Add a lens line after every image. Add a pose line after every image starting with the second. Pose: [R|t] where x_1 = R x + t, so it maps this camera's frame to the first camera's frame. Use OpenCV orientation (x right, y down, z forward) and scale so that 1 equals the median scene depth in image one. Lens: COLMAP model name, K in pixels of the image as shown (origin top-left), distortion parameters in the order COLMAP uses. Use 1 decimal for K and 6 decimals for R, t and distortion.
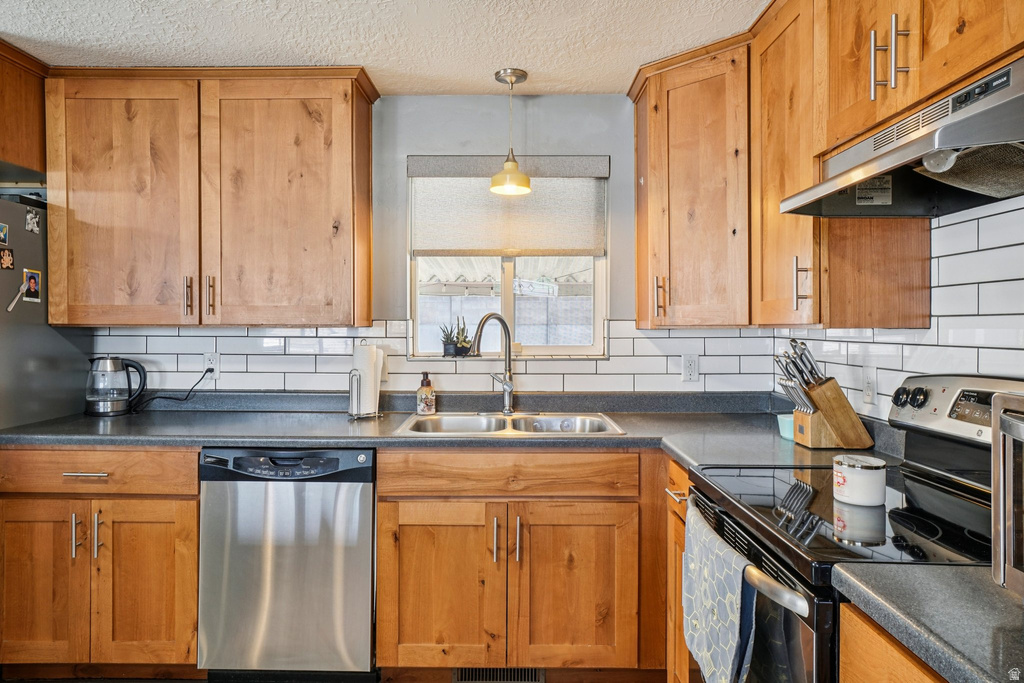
lens RADIAL K [[649.2, 0, 498.4], [0, 649.2, 330.4], [0, 0, 1]] dist [-0.003505, 0.017511]
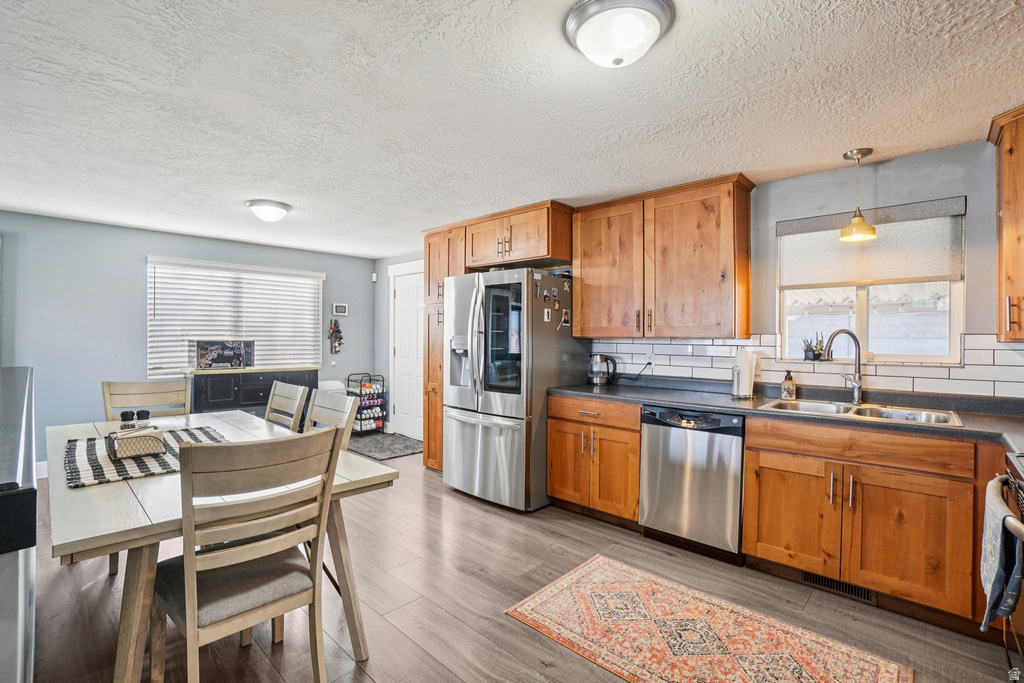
lens RADIAL K [[466.9, 0, 506.2], [0, 466.9, 339.4], [0, 0, 1]] dist [-0.057737, 0.024435]
pose [[0.741339, 0.005668, -0.671106, 0.115035], [-0.008787, 0.999961, -0.001260, 0.002240], [0.671073, 0.006831, 0.741360, -0.193487]]
